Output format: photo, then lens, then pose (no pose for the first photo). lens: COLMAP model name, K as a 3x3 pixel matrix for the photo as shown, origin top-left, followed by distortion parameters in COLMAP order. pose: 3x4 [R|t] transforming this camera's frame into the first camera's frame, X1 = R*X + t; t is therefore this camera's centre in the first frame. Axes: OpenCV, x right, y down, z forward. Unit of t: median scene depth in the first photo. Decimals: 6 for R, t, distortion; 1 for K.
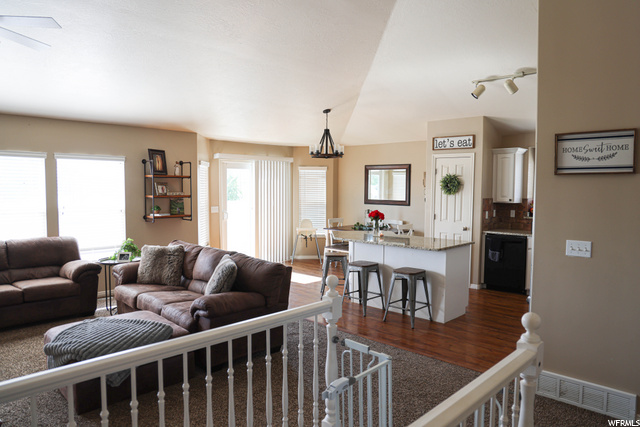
lens RADIAL K [[443.5, 0, 318.5], [0, 443.5, 211.8], [0, 0, 1]] dist [-0.055829, 0.007042]
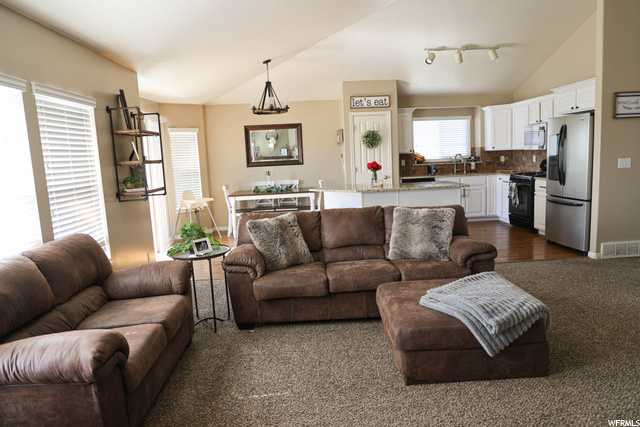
lens RADIAL K [[443.5, 0, 321.3], [0, 443.5, 216.5], [0, 0, 1]] dist [-0.055829, 0.007042]
pose [[0.684287, -0.139511, 0.715743, -0.646694], [0.092605, 0.990207, 0.104474, 0.003098], [-0.723309, -0.005209, 0.690505, 0.321635]]
